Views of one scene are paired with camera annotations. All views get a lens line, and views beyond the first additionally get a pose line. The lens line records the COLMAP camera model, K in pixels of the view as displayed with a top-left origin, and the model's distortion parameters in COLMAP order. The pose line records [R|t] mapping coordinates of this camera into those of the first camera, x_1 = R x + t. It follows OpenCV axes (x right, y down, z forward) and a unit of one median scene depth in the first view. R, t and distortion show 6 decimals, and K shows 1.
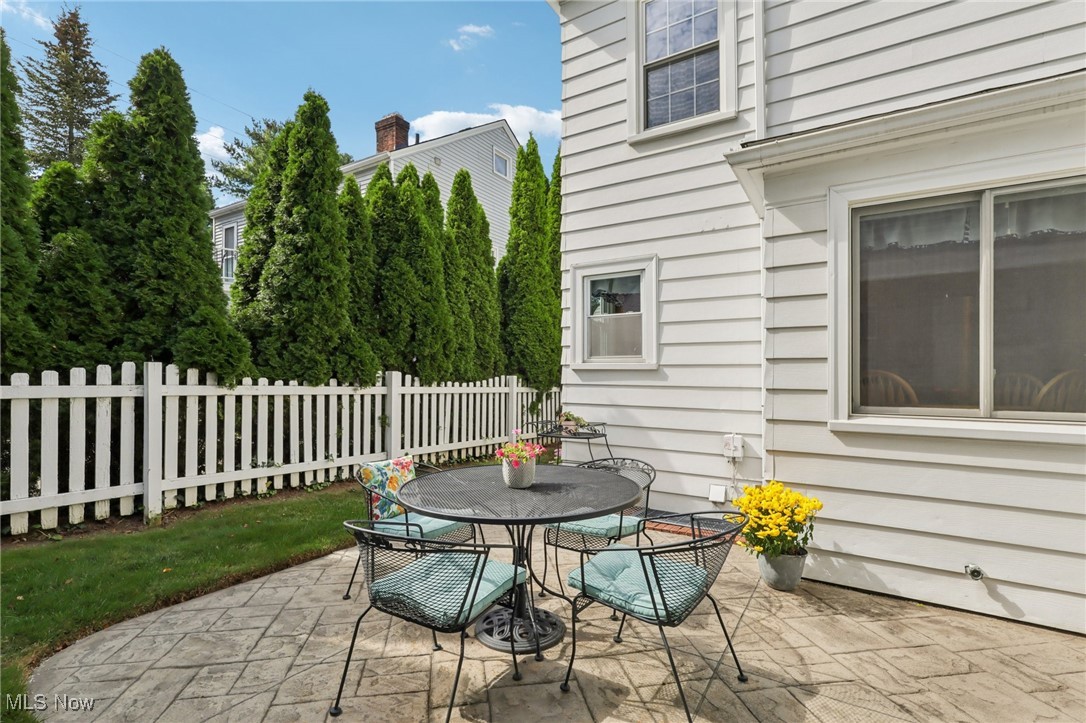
lens RADIAL K [[514.3, 0, 541.3], [0, 514.3, 375.0], [0, 0, 1]] dist [0.000714, 0.000087]
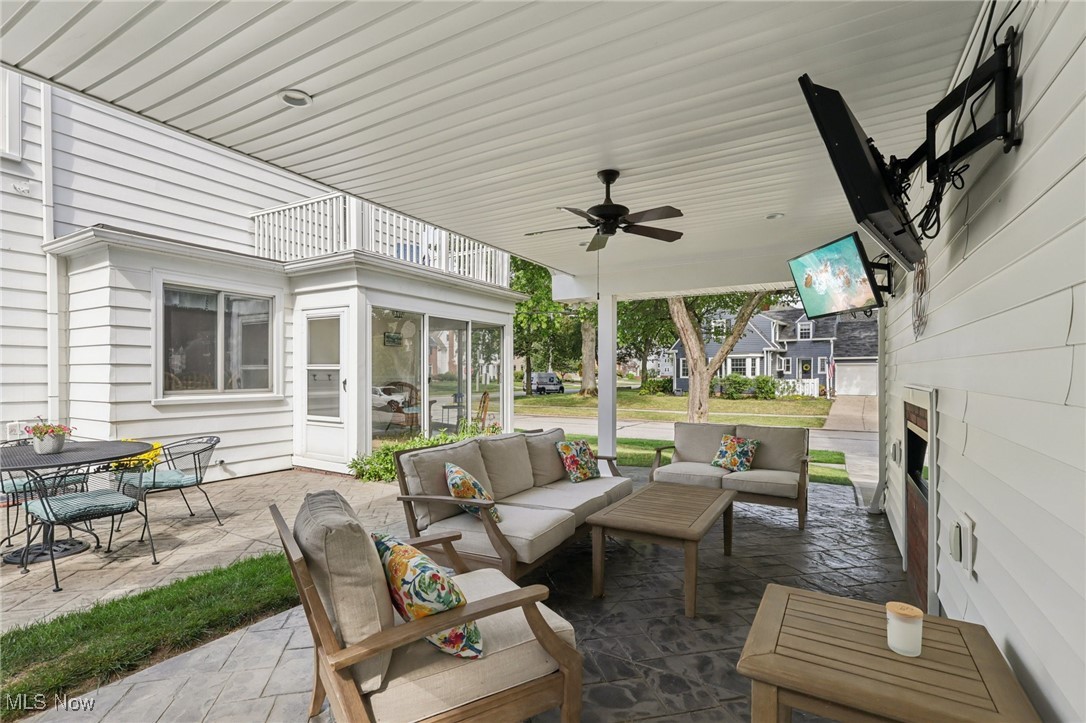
lens RADIAL K [[514.3, 0, 541.3], [0, 514.3, 375.0], [0, 0, 1]] dist [0.000714, 0.000087]
pose [[-0.039156, -0.010337, 0.999180, -1.257638], [-0.006501, 0.999928, 0.010090, -0.023235], [-0.999212, -0.006101, -0.039220, -0.264631]]
